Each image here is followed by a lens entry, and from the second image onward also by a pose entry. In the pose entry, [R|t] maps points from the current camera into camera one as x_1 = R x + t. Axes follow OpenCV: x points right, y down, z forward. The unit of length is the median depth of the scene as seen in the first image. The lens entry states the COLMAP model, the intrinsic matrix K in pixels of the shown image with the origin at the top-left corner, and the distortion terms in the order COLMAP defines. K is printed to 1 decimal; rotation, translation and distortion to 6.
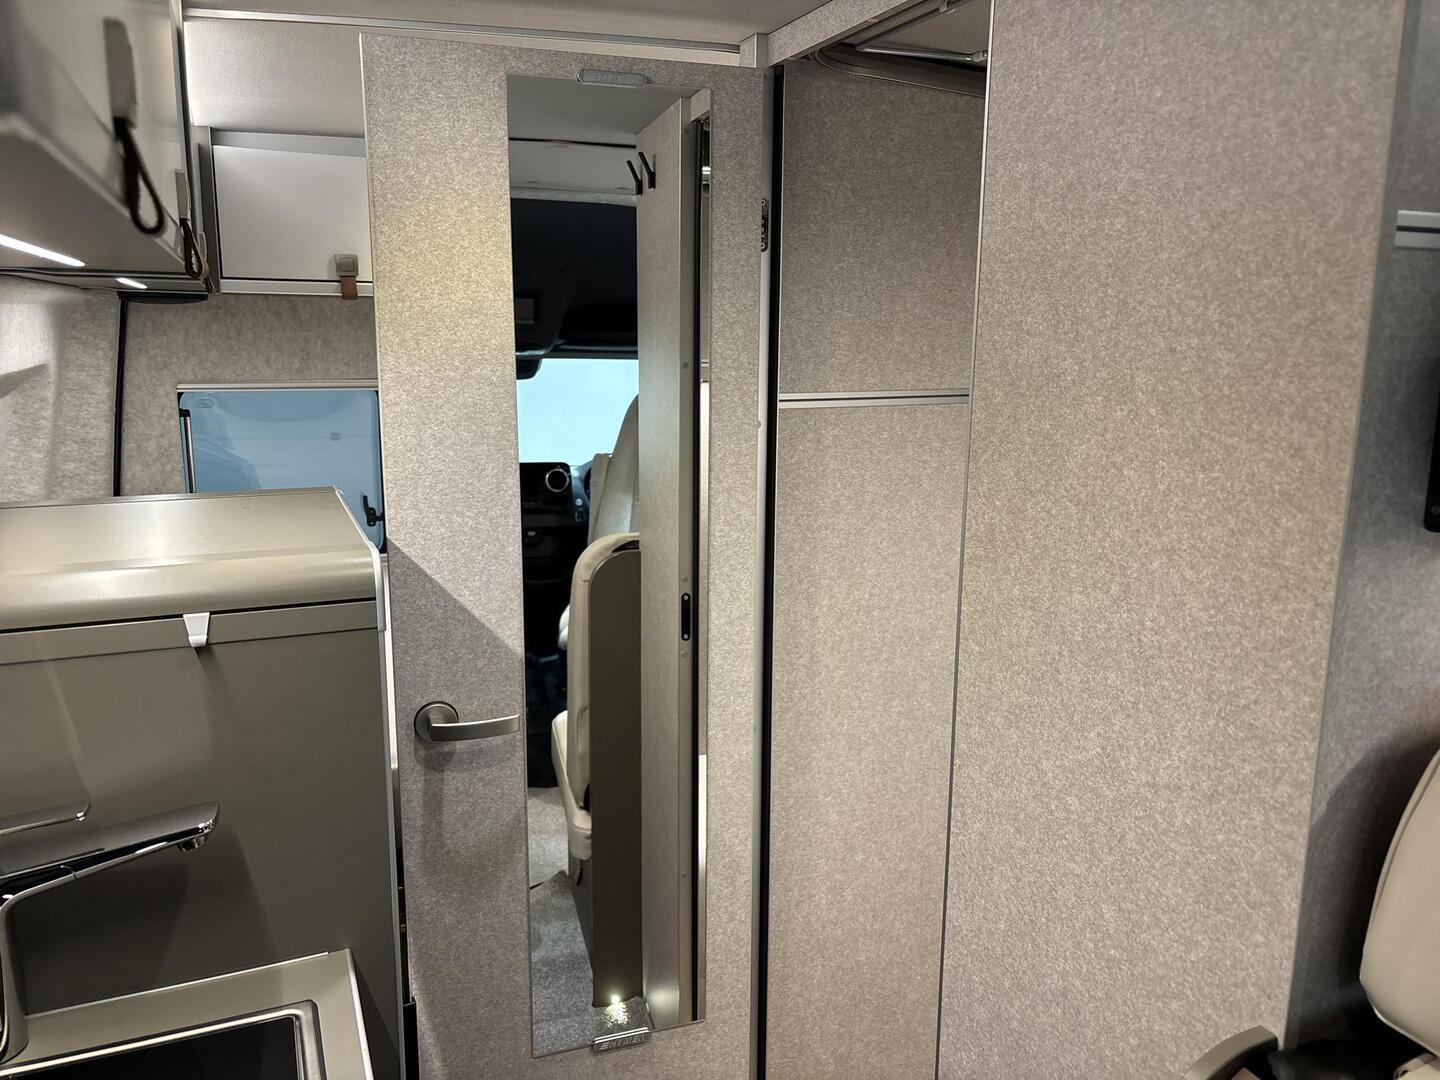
lens RADIAL K [[1084.1, 0, 719.8], [0, 1084.1, 545.8], [0, 0, 1]] dist [0.024884, -0.028201]
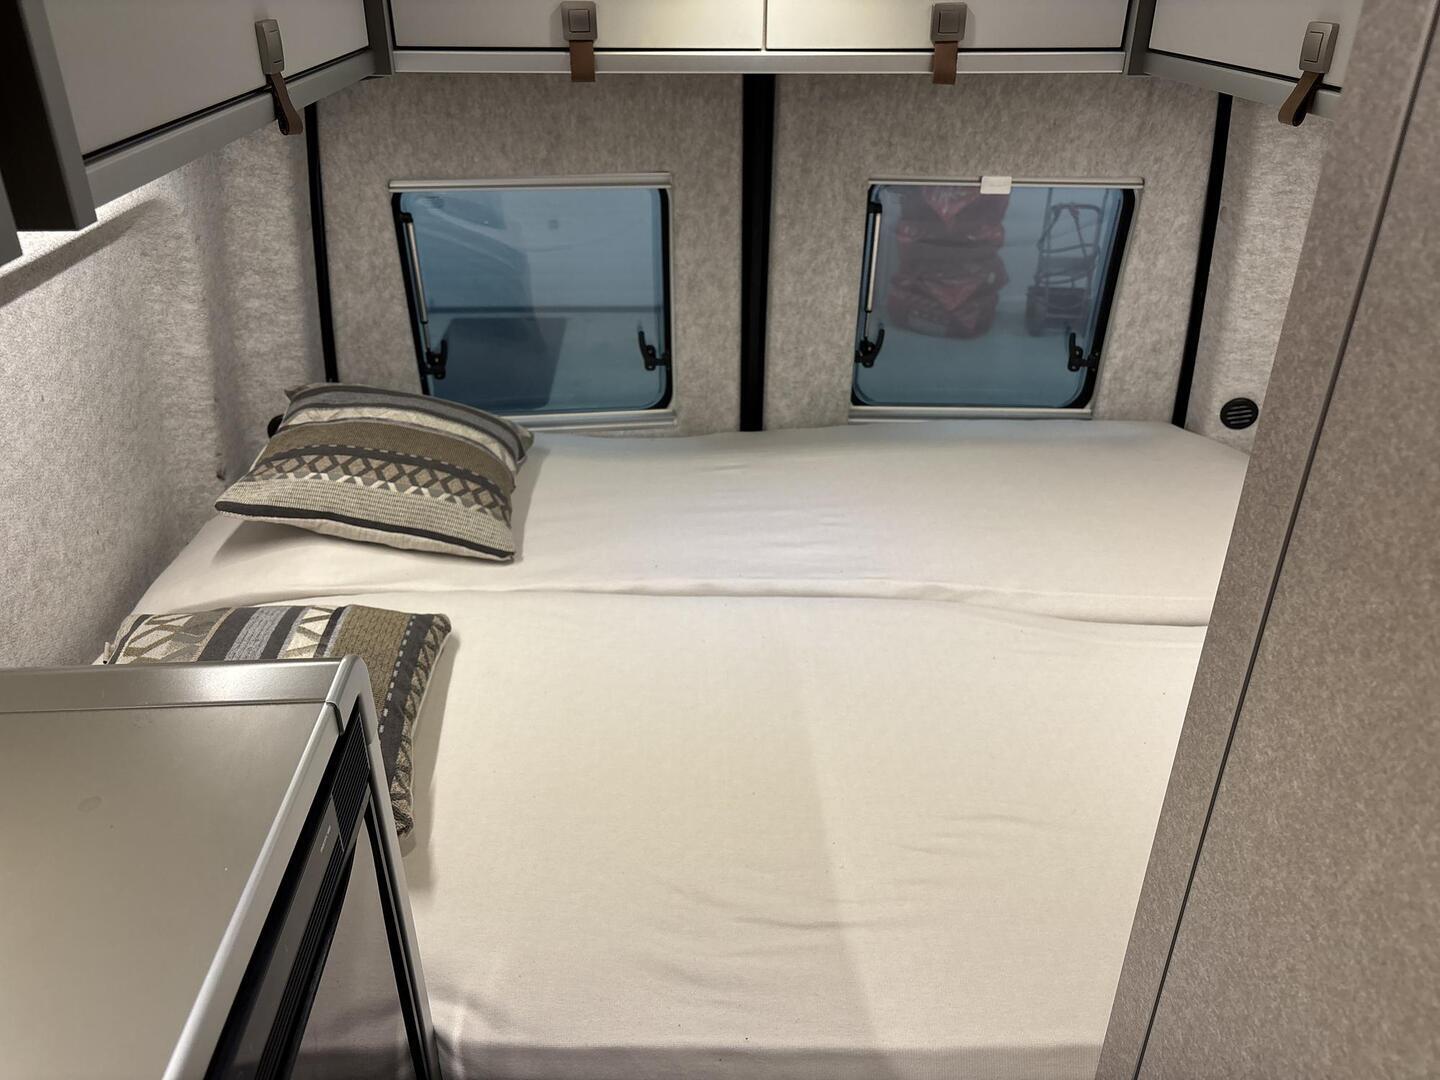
lens RADIAL K [[1084.1, 0, 719.8], [0, 1084.1, 545.8], [0, 0, 1]] dist [0.024884, -0.028201]
pose [[0.937276, 0.158259, -0.310593, -0.027065], [-0.059382, 0.950466, 0.305104, -0.154441], [0.343493, -0.267523, 0.900247, 0.361299]]
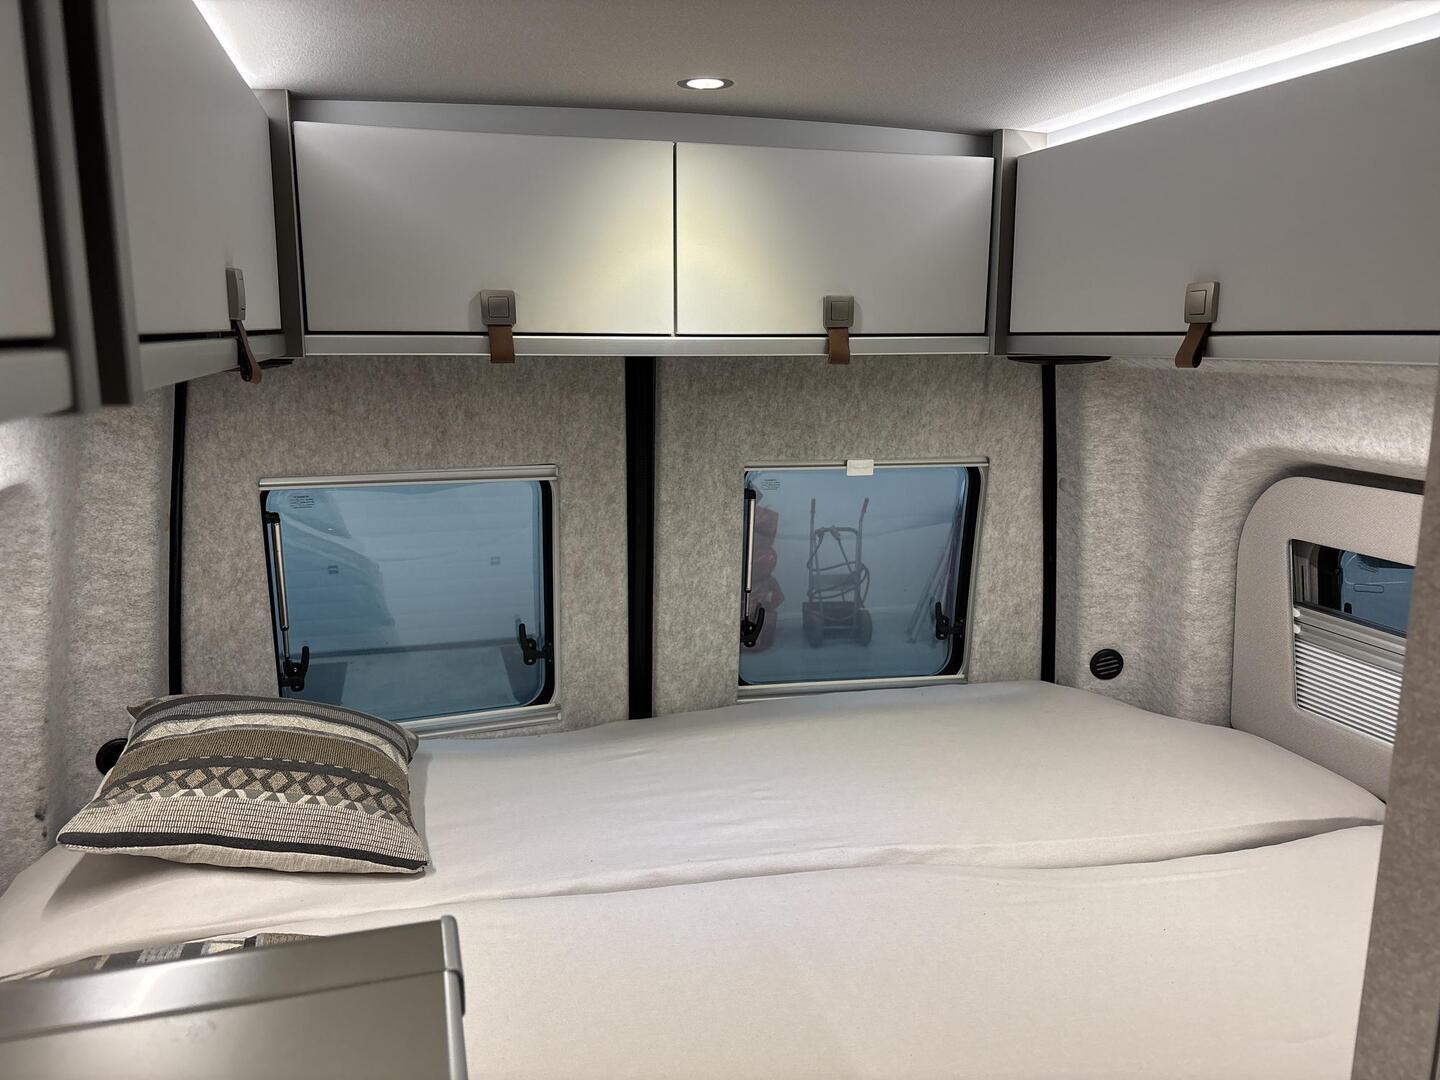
lens RADIAL K [[1084.1, 0, 719.8], [0, 1084.1, 545.8], [0, 0, 1]] dist [0.024884, -0.028201]
pose [[0.990944, 0.013140, -0.133633, -0.119263], [-0.013702, 0.999901, -0.003285, -0.109949], [0.133577, 0.005086, 0.991025, 0.362782]]
